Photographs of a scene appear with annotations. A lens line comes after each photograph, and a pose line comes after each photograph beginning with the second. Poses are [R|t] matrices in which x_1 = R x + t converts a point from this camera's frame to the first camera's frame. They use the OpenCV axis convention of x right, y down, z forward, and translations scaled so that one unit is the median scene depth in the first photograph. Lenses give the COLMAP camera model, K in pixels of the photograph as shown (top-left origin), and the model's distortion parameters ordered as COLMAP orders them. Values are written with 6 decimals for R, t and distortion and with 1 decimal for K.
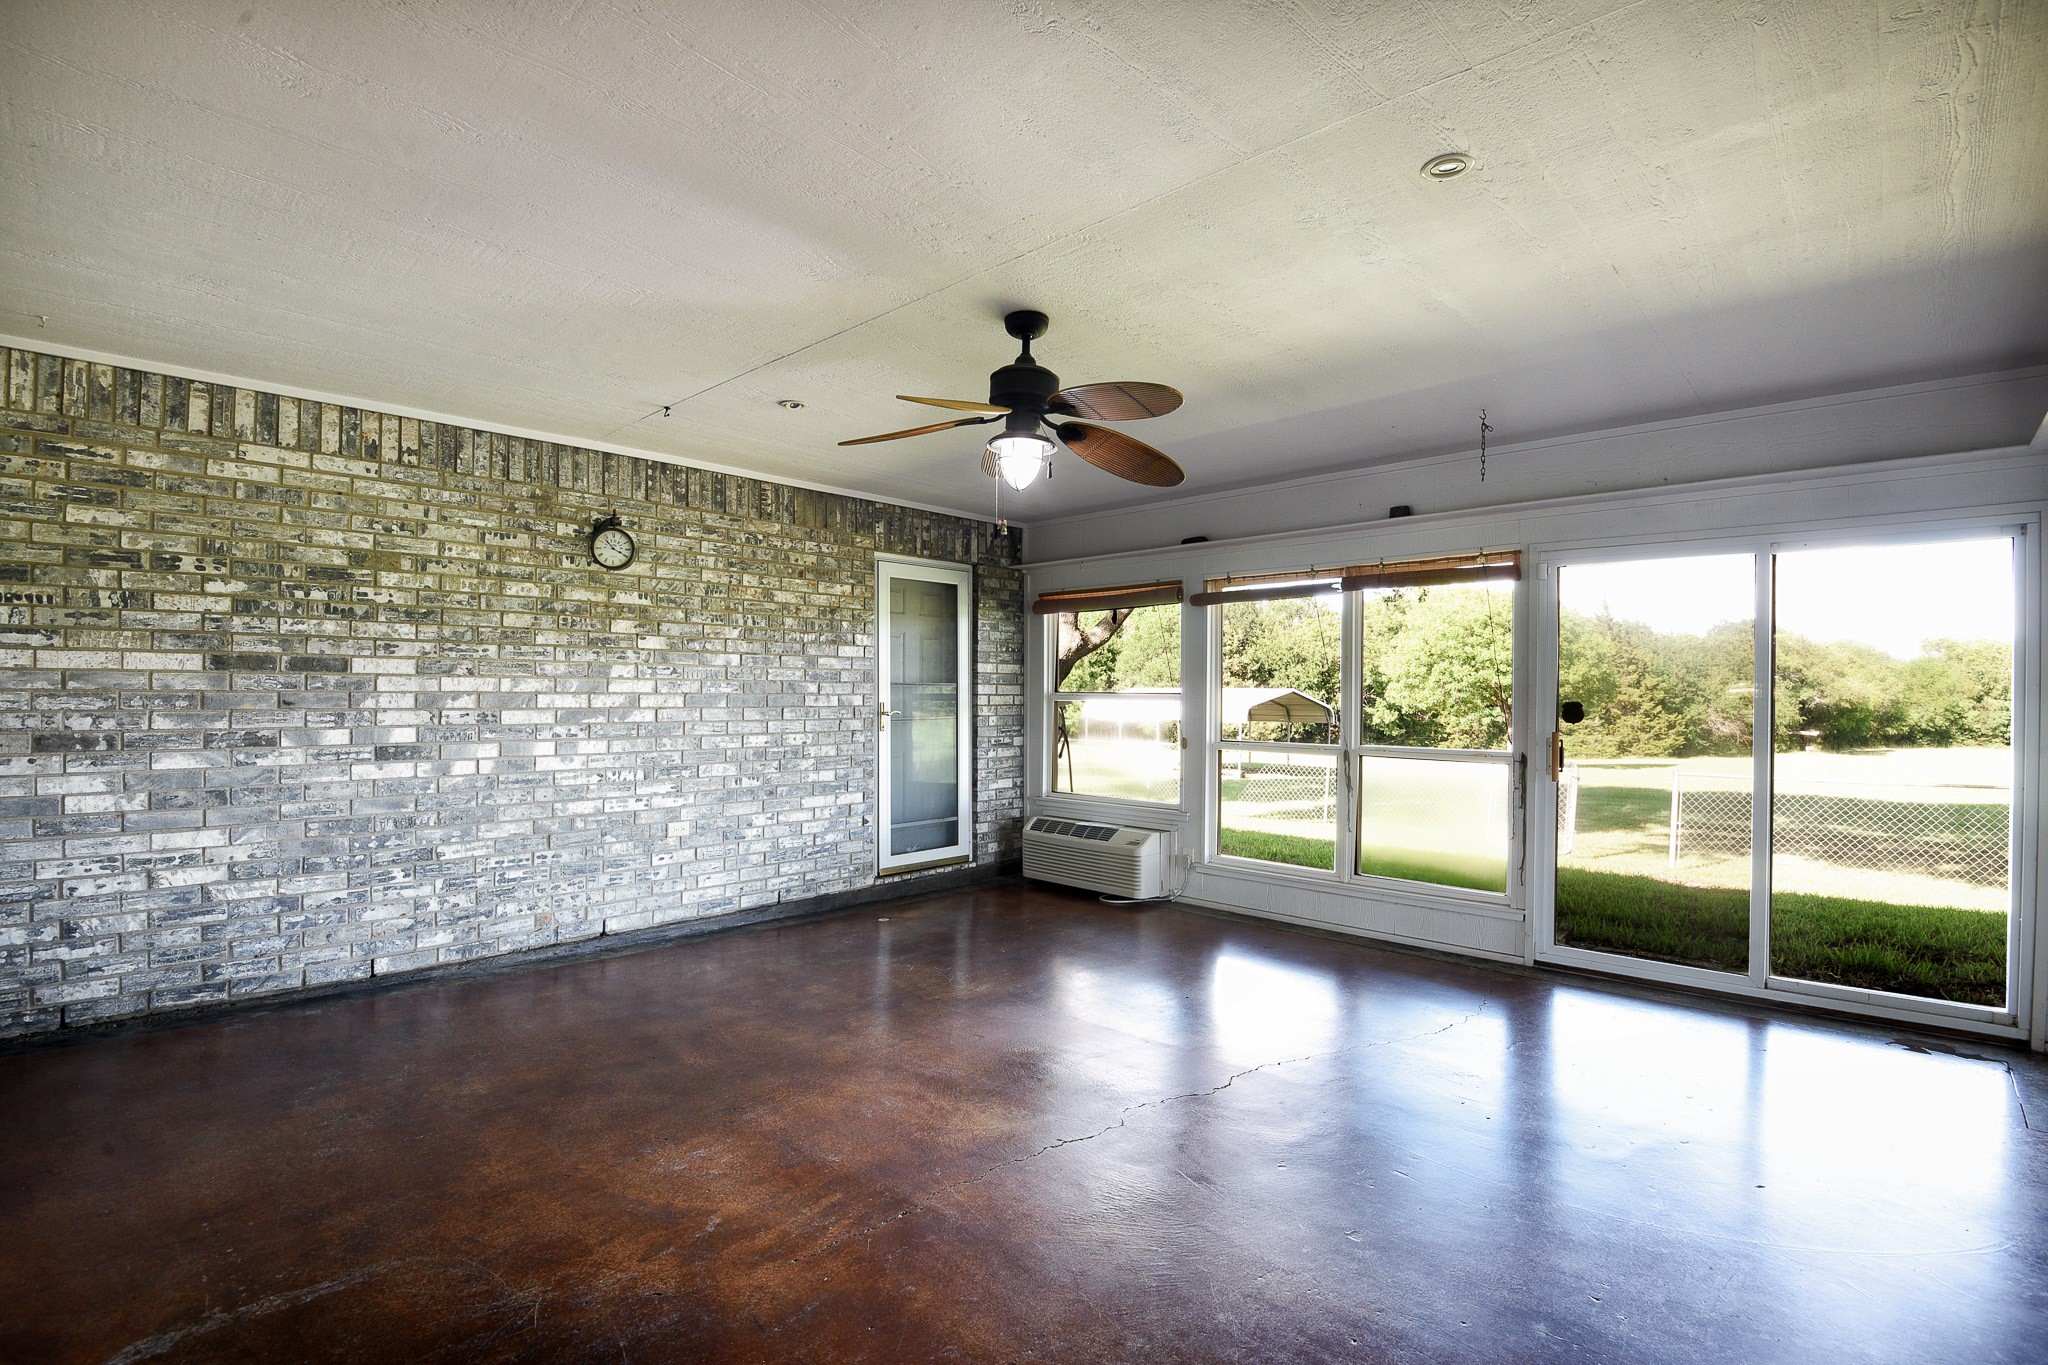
lens RADIAL K [[947.2, 0, 1018.8], [0, 947.2, 690.9], [0, 0, 1]] dist [0.001557, -0.032946]
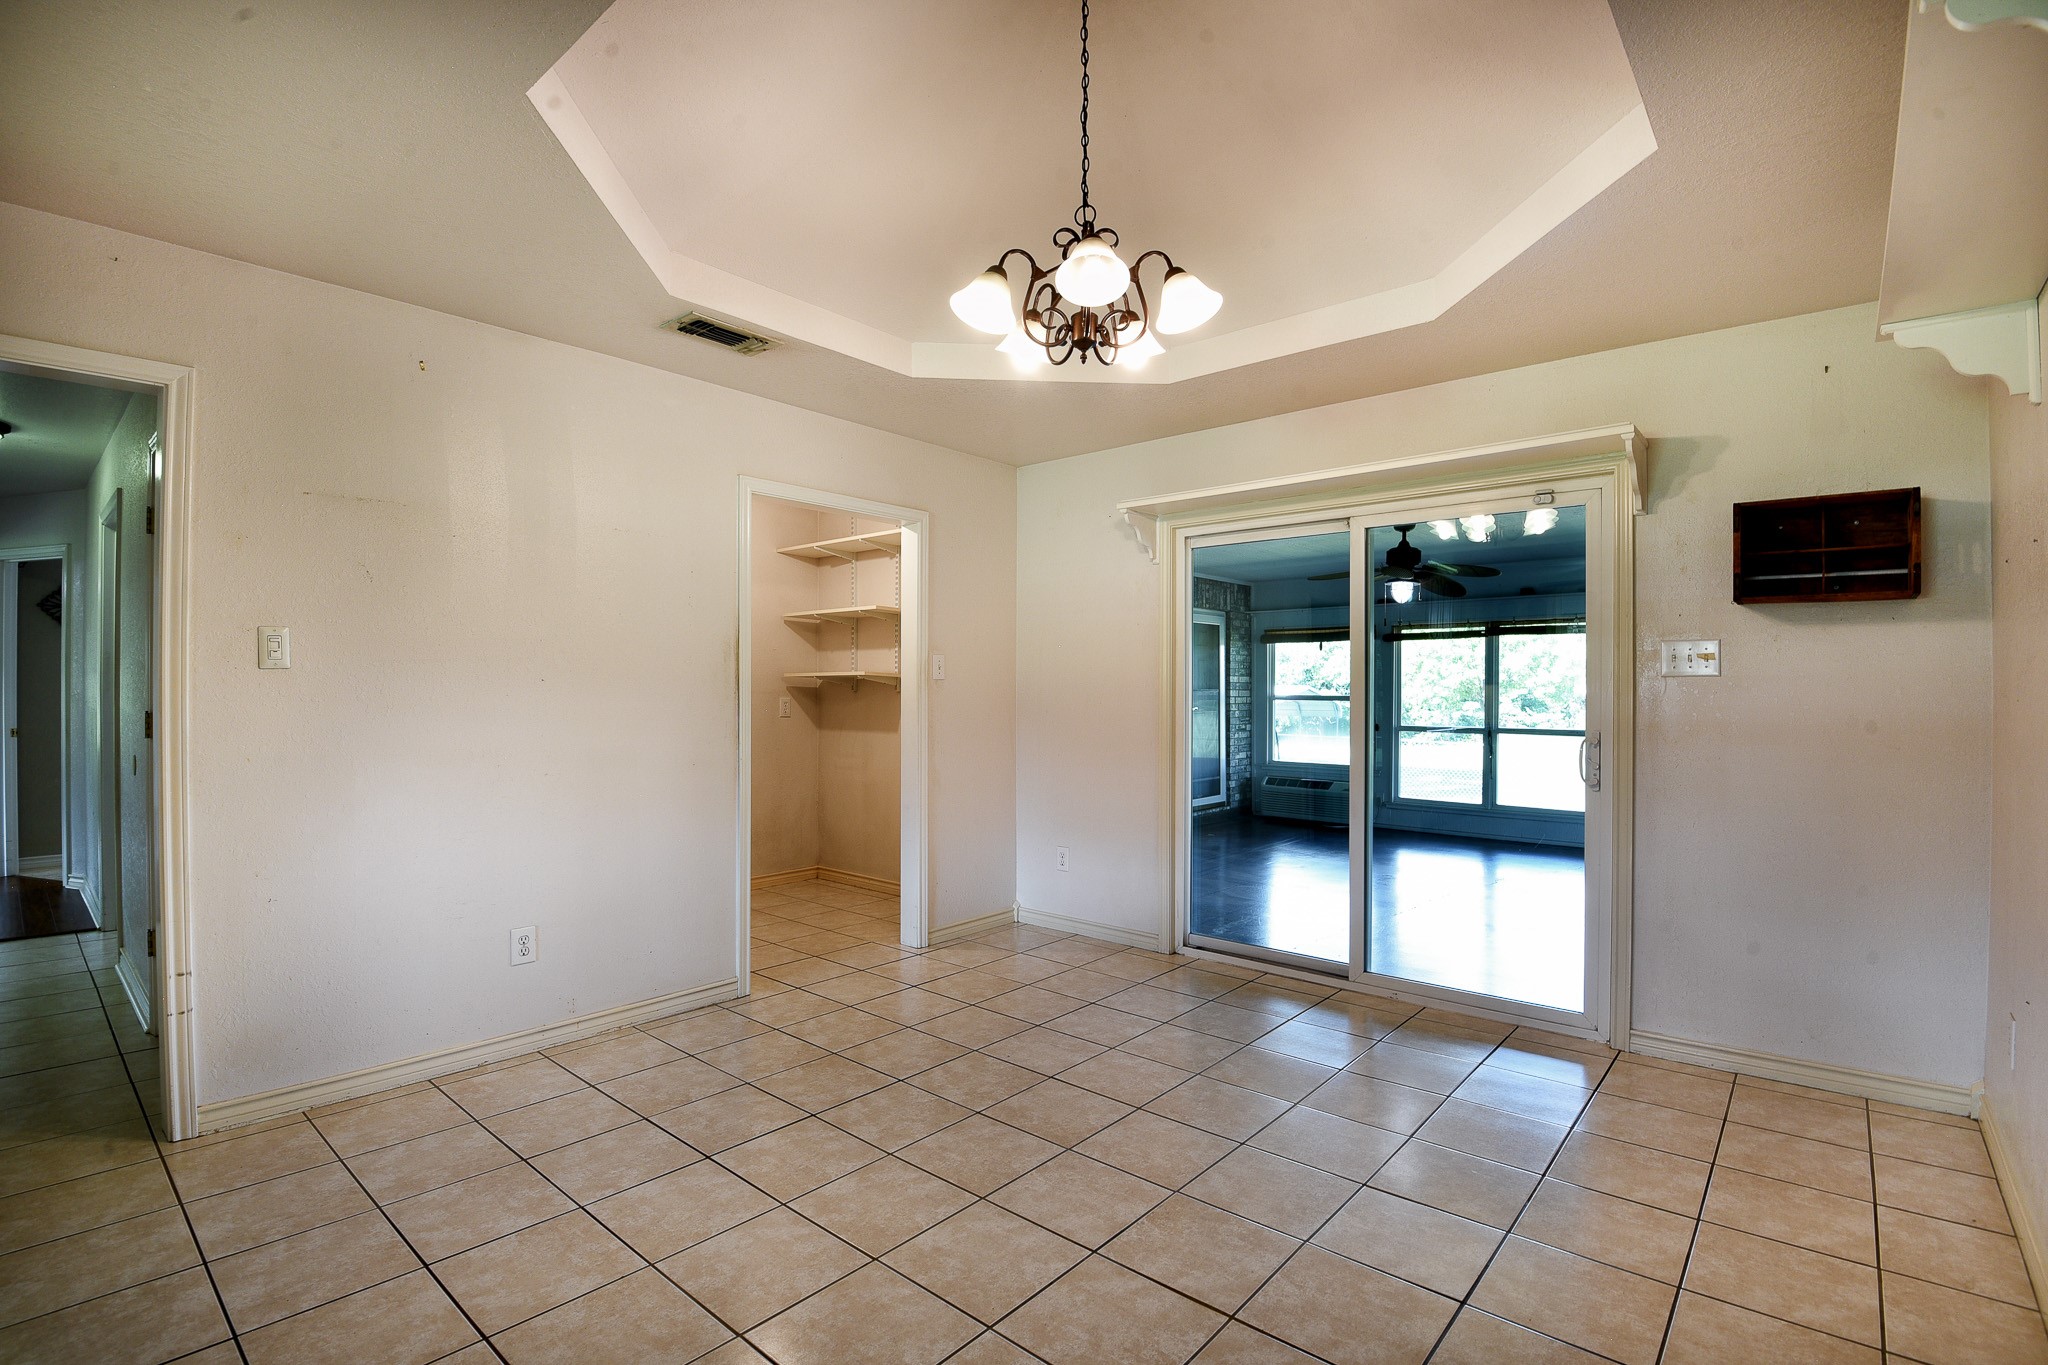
lens RADIAL K [[947.2, 0, 1018.8], [0, 947.2, 690.9], [0, 0, 1]] dist [0.001557, -0.032946]
pose [[0.999139, 0.000452, 0.041477, -0.448251], [-0.000694, 0.999983, 0.005831, -0.014198], [-0.041474, -0.005855, 0.999122, -0.515133]]
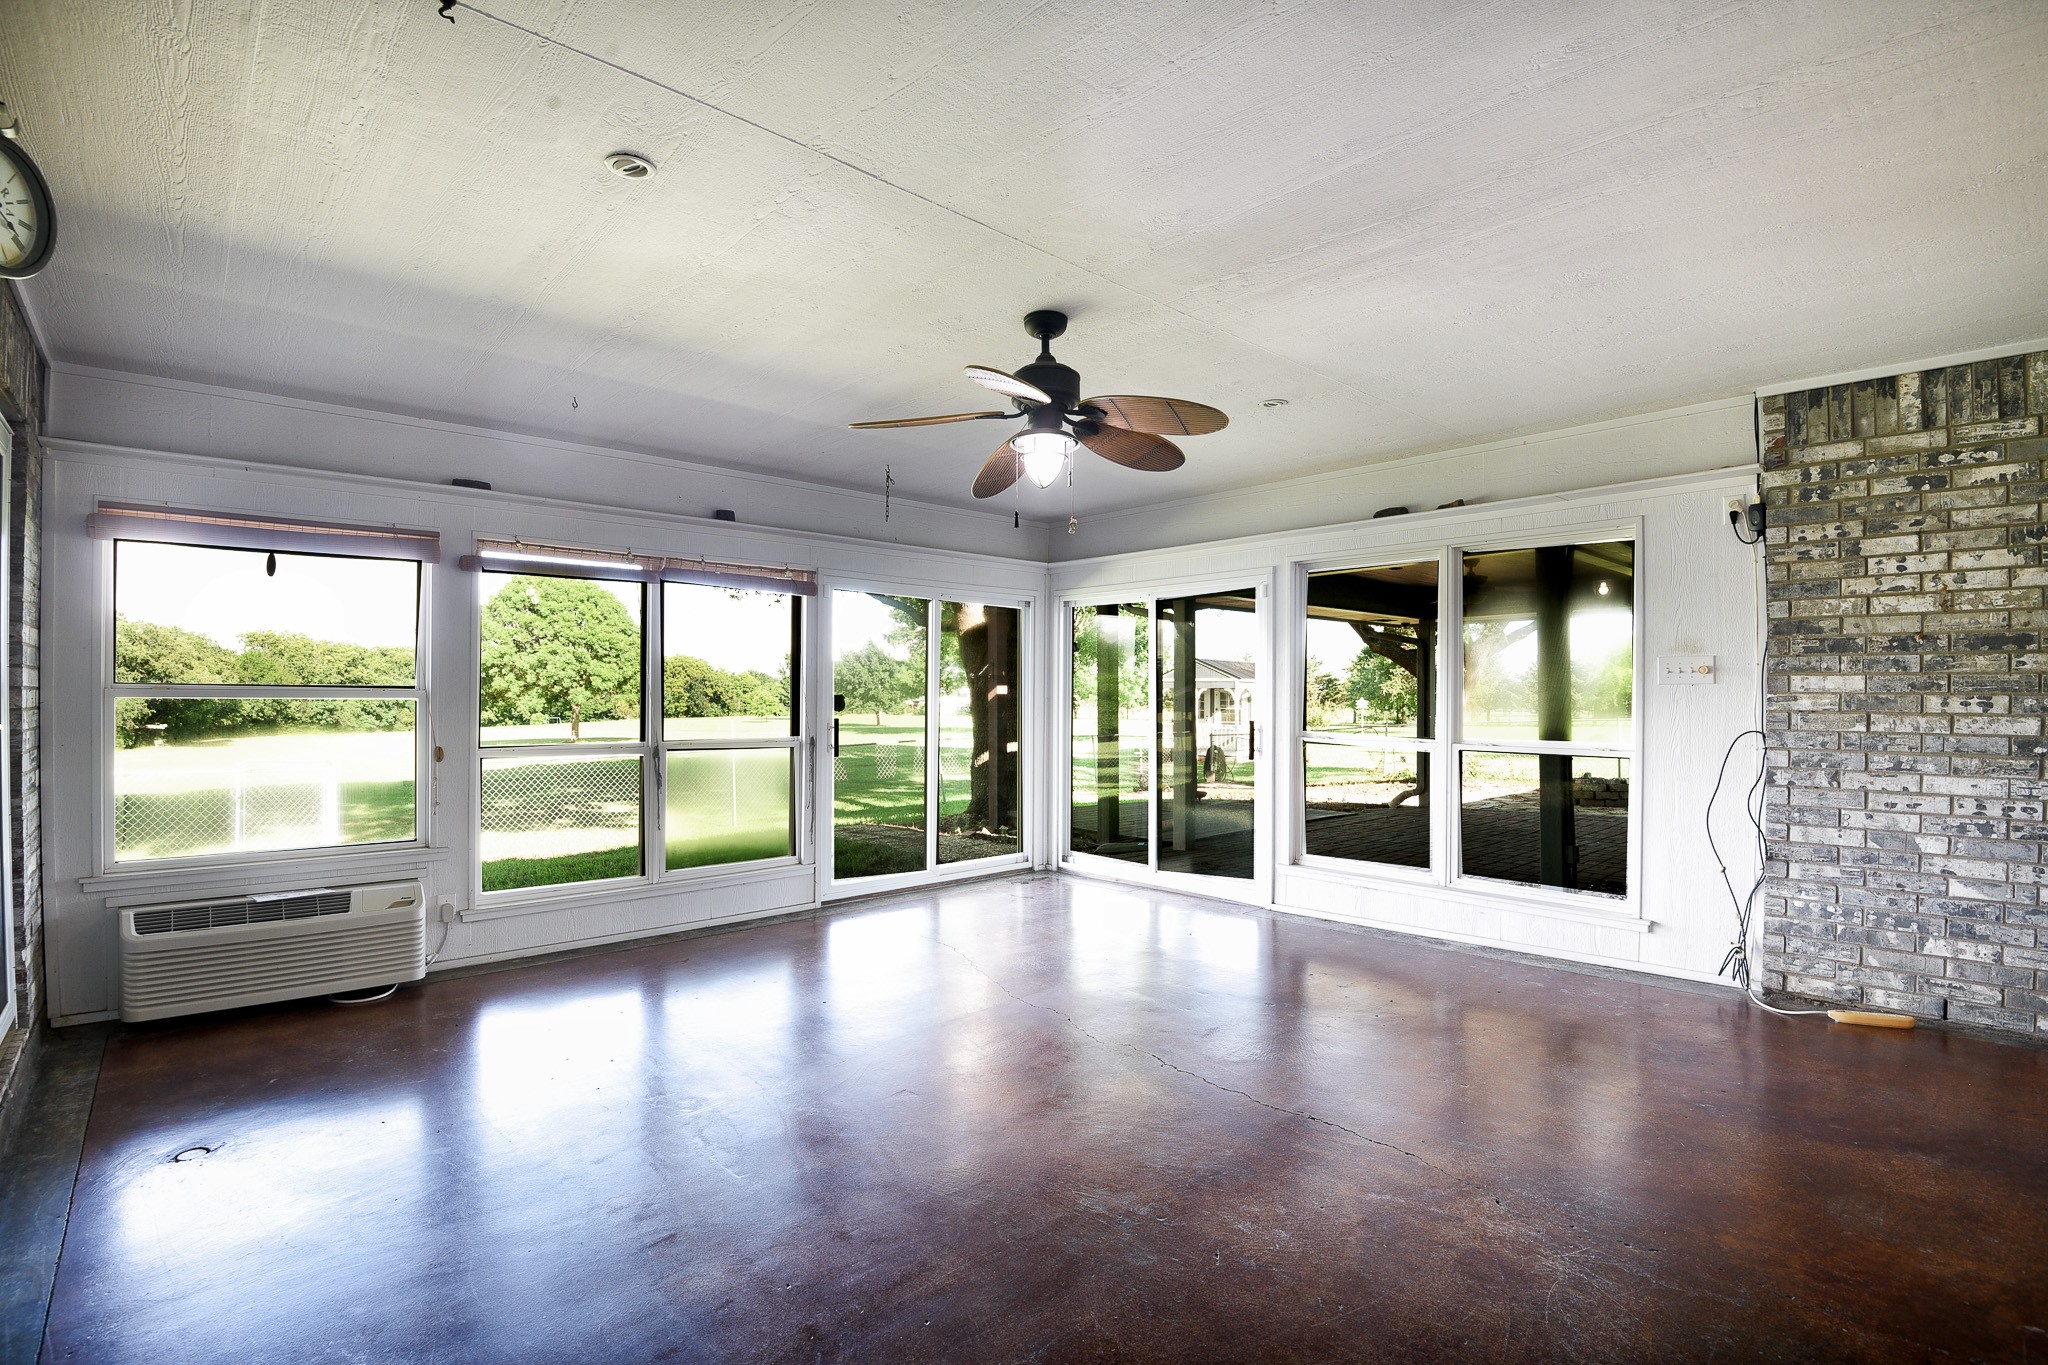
lens RADIAL K [[946.5, 0, 1017.0], [0, 946.5, 690.3], [0, 0, 1]] dist [-0.000642, -0.026277]
pose [[0.074458, -0.000234, 0.997224, -0.474318], [-0.007728, 0.999970, 0.000811, 0.001618], [-0.997194, -0.007767, 0.074454, 0.452064]]
